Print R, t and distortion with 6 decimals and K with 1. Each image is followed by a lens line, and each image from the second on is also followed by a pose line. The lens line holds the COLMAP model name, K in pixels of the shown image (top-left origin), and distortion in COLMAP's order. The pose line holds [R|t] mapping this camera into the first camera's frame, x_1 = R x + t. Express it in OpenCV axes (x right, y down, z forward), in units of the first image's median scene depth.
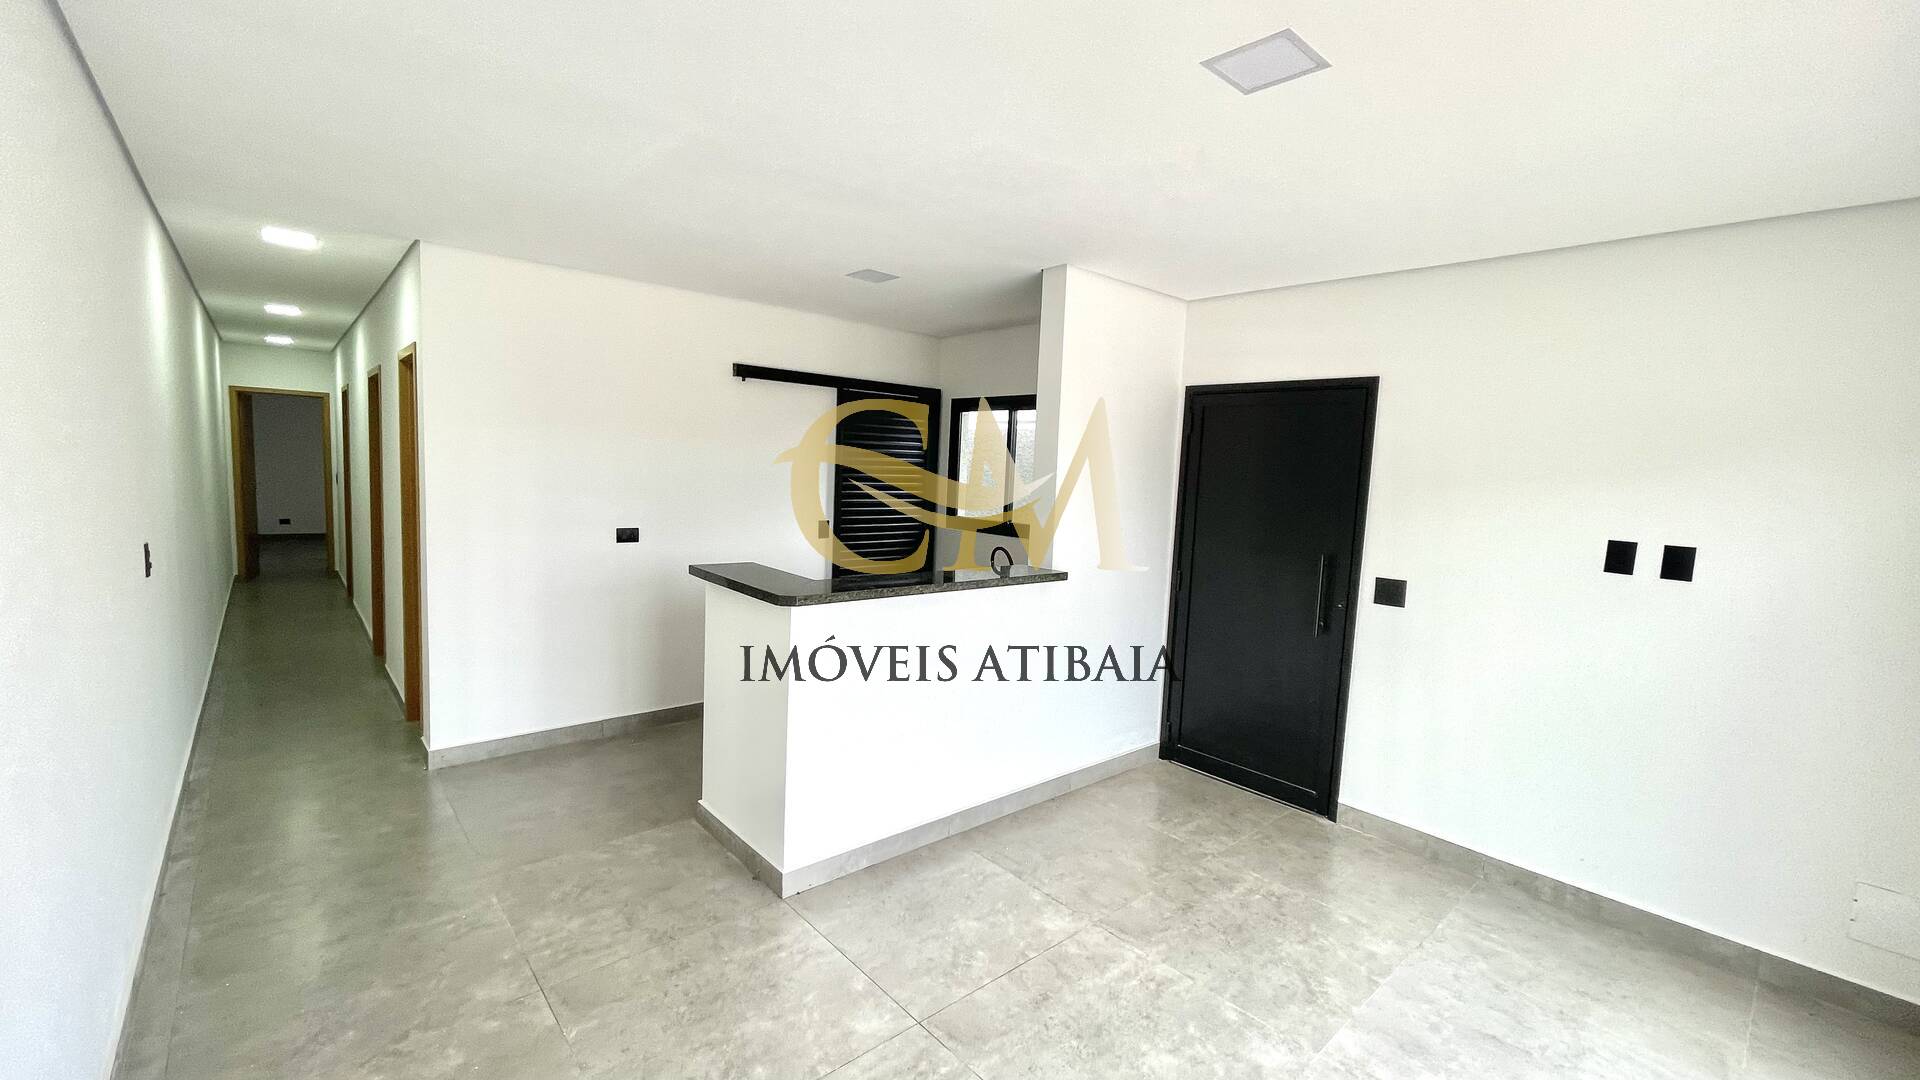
lens RADIAL K [[792.1, 0, 976.4], [0, 792.1, 550.6], [0, 0, 1]] dist [-0.007908, 0.000104]
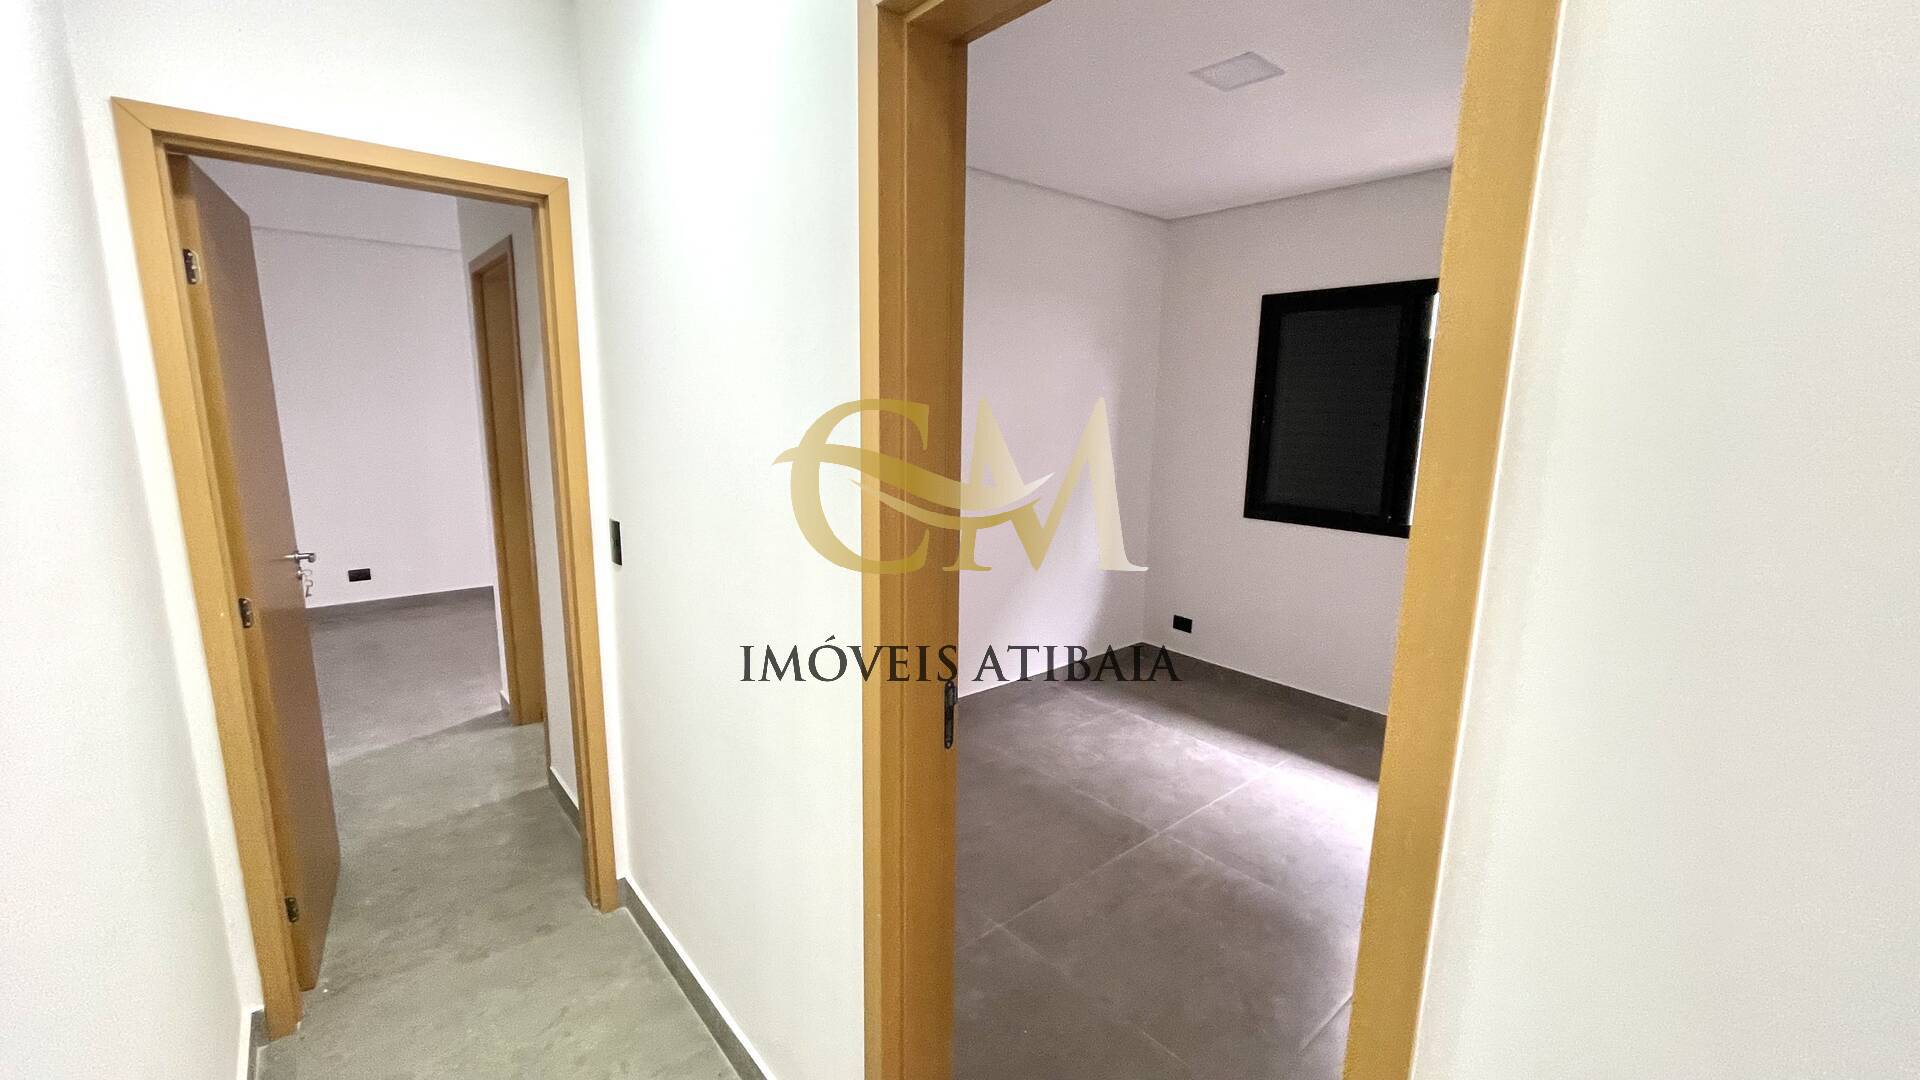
lens RADIAL K [[766.6, 0, 967.6], [0, 766.6, 537.6], [0, 0, 1]] dist [0.008053, -0.006623]
pose [[0.999159, -0.035790, -0.020029, -0.611391], [0.037134, 0.996758, 0.071371, -0.092761], [0.017410, -0.072054, 0.997249, 0.666158]]
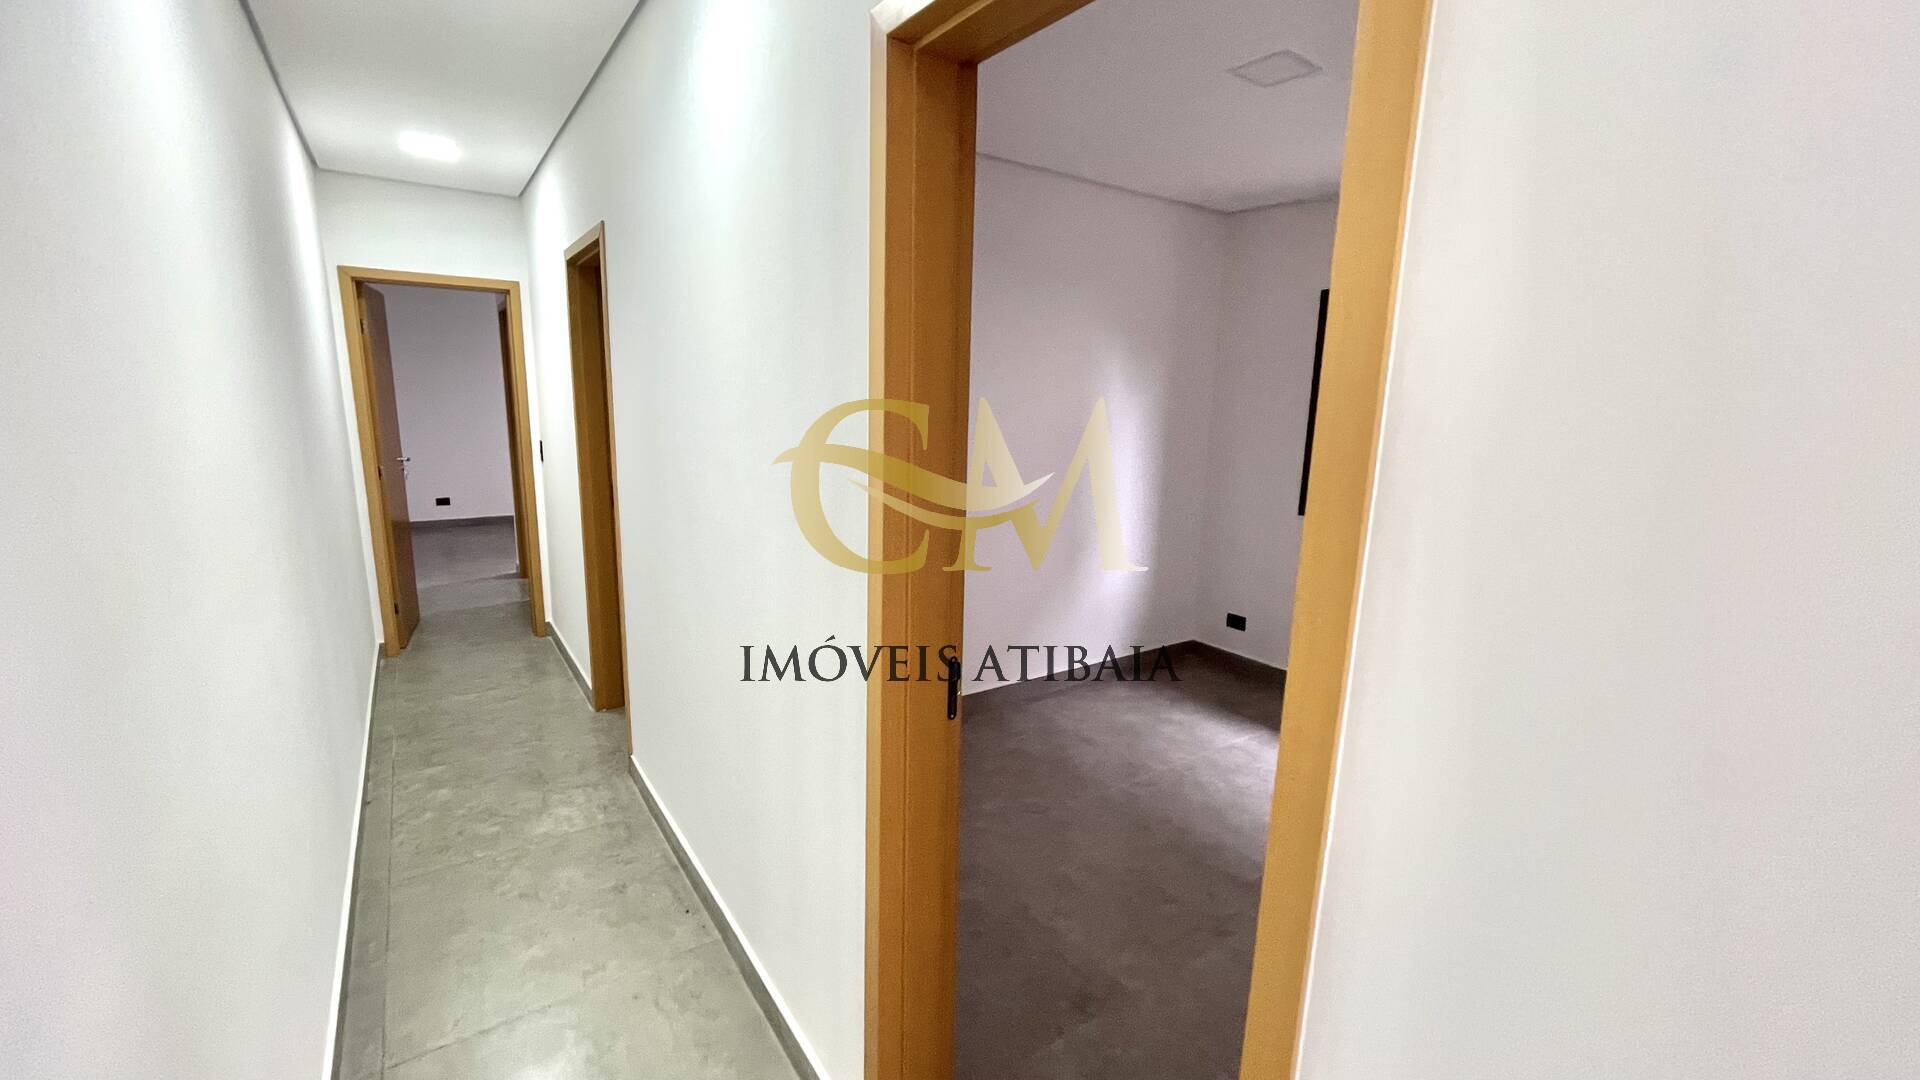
lens RADIAL K [[792.1, 0, 976.4], [0, 792.1, 550.6], [0, 0, 1]] dist [-0.007908, 0.000104]
pose [[0.993636, -0.001387, -0.112632, -0.410994], [0.011717, 0.995772, 0.091106, -0.061249], [0.112030, -0.091846, 0.989451, 0.446145]]
